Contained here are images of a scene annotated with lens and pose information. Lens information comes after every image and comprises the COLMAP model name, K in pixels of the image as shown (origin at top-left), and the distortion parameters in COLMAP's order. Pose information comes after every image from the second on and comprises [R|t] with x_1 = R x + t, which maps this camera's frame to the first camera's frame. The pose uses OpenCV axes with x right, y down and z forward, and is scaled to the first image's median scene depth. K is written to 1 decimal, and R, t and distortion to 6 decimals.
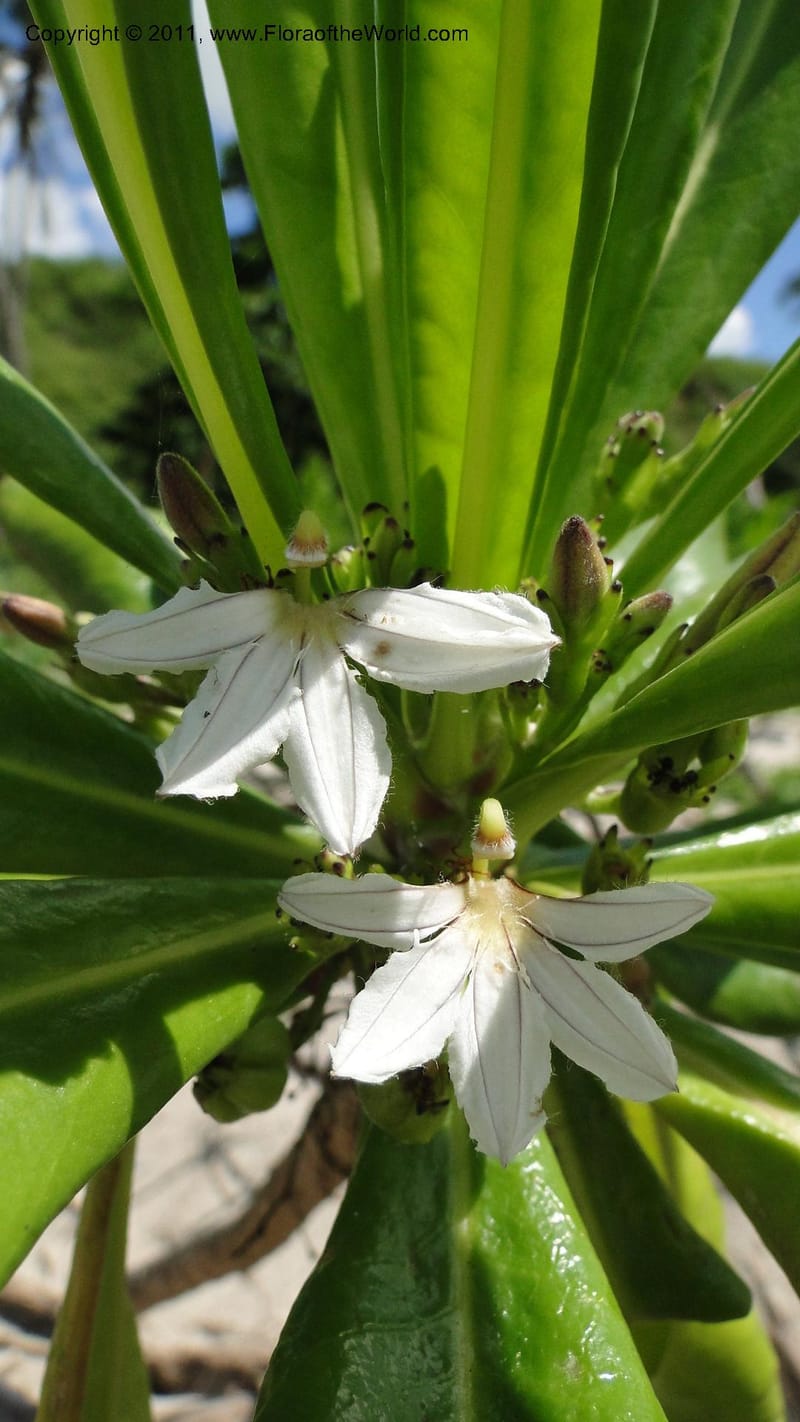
lens RADIAL K [[1151.0, 0, 386.2], [0, 1151.0, 684.9], [0, 0, 1]] dist [-0.040485, -0.006952]
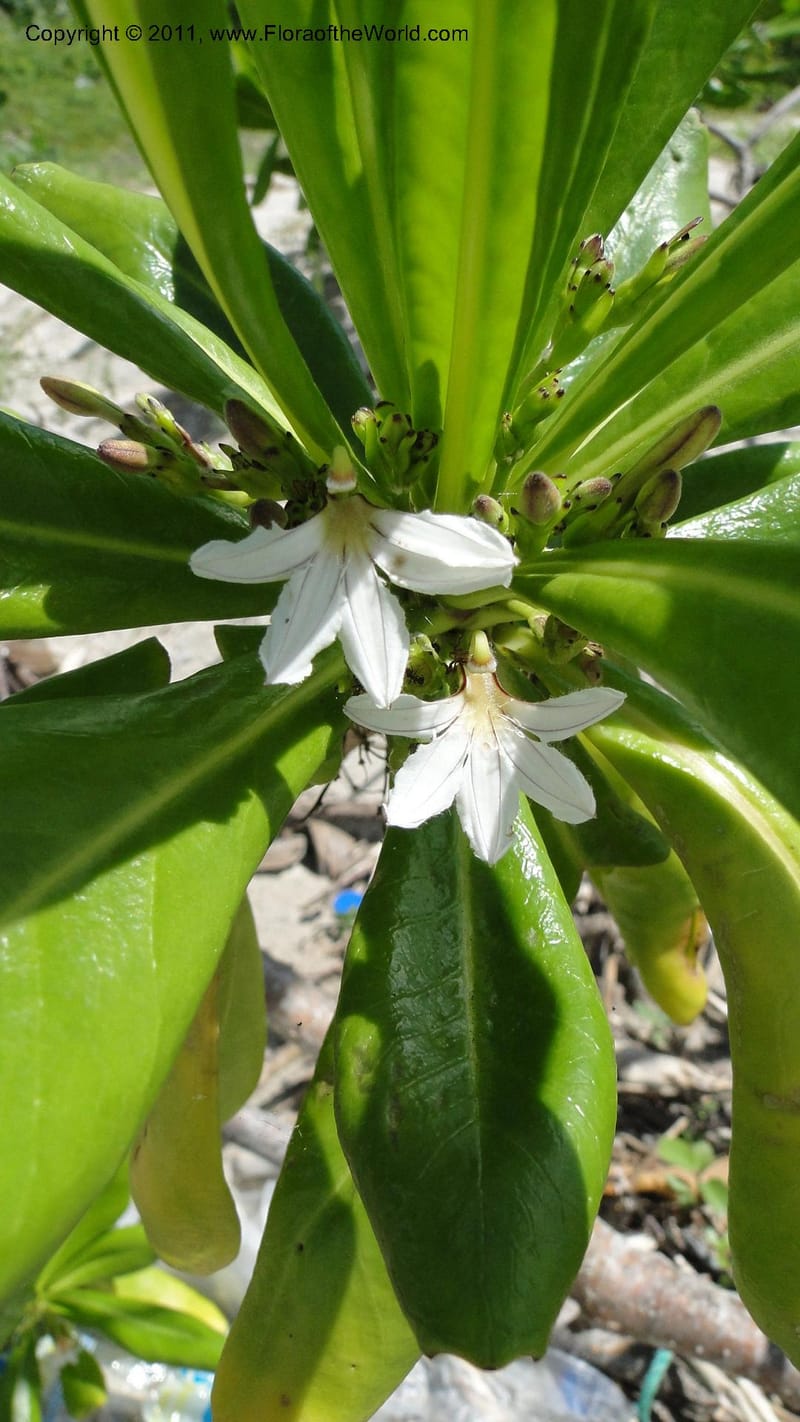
lens RADIAL K [[1166.0, 0, 400.0], [0, 1166.0, 711.0], [0, 0, 1]] dist [-0.032901, -0.007558]
pose [[0.998751, -0.049974, -0.000117, -0.011981], [0.044893, 0.896169, 0.441435, -0.508325], [-0.021955, -0.440889, 0.897293, -0.415105]]
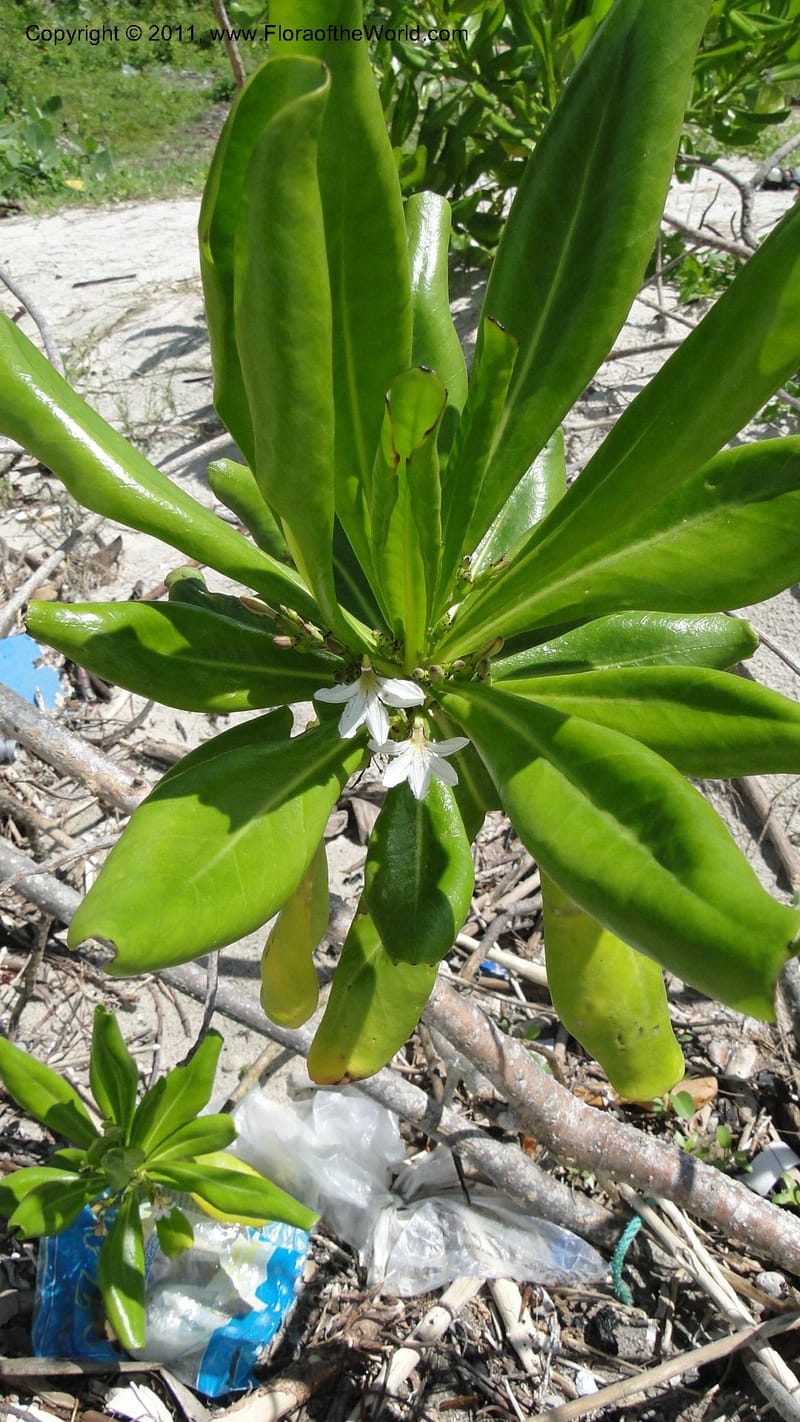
lens RADIAL K [[1166.0, 0, 400.0], [0, 1166.0, 711.0], [0, 0, 1]] dist [-0.032901, -0.007558]
pose [[0.998205, -0.047557, -0.036403, 0.199996], [0.058915, 0.888977, 0.454146, -1.919512], [0.010763, -0.455476, 0.890183, -2.849872]]
